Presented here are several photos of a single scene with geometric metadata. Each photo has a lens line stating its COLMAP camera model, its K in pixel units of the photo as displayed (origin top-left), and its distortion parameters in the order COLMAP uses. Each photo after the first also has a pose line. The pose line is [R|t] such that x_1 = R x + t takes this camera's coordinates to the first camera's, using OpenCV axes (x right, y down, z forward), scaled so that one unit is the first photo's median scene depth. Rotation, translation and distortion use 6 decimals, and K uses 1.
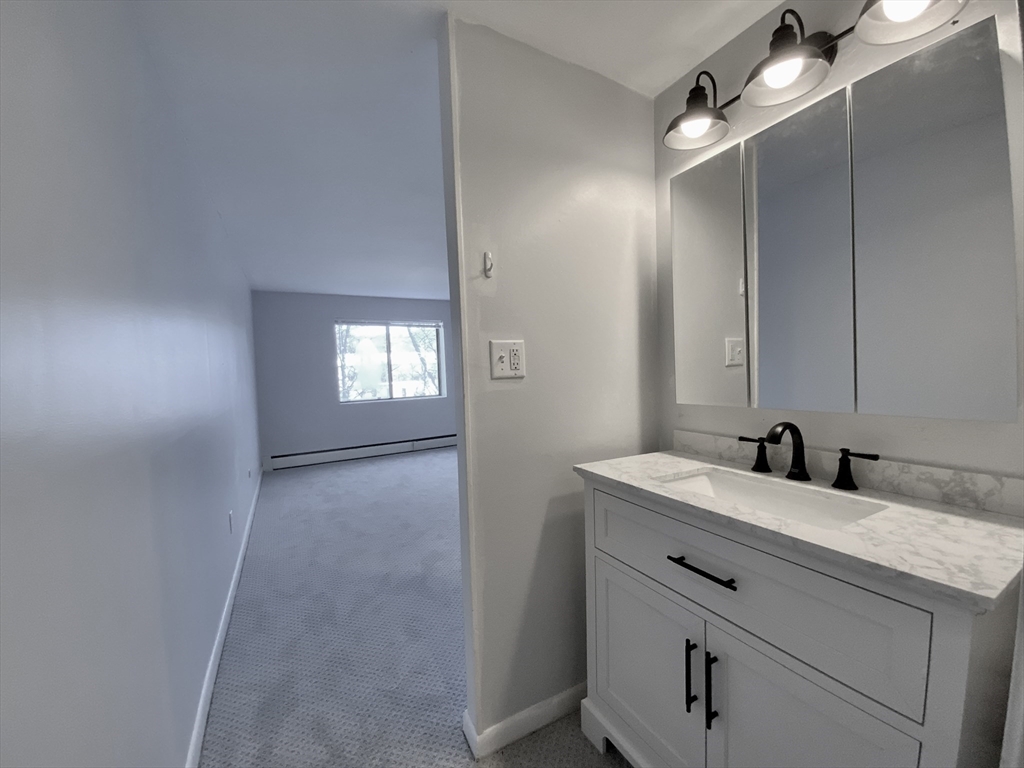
lens RADIAL K [[414.2, 0, 512.0], [0, 414.2, 384.0], [0, 0, 1]] dist [-0.001940, -0.000446]
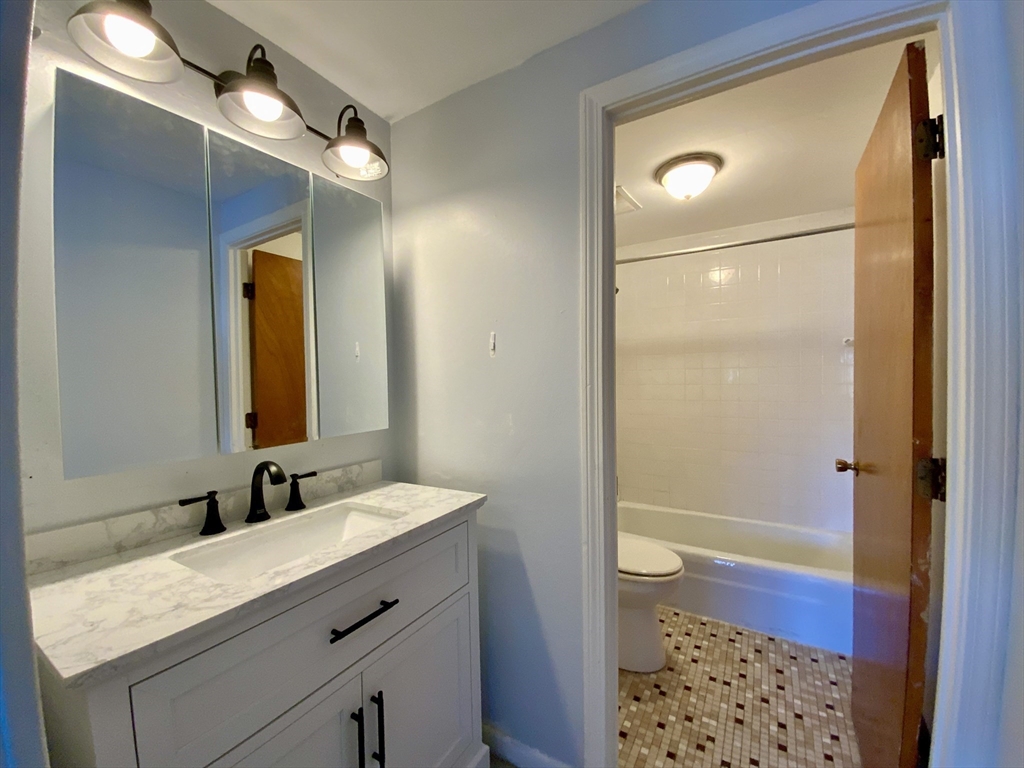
lens RADIAL K [[414.2, 0, 512.0], [0, 414.2, 384.0], [0, 0, 1]] dist [-0.001940, -0.000446]
pose [[-0.496901, 0.028333, 0.867344, -0.536322], [0.067963, 0.997668, 0.006346, -0.062324], [-0.865142, 0.062100, -0.497668, 1.144439]]
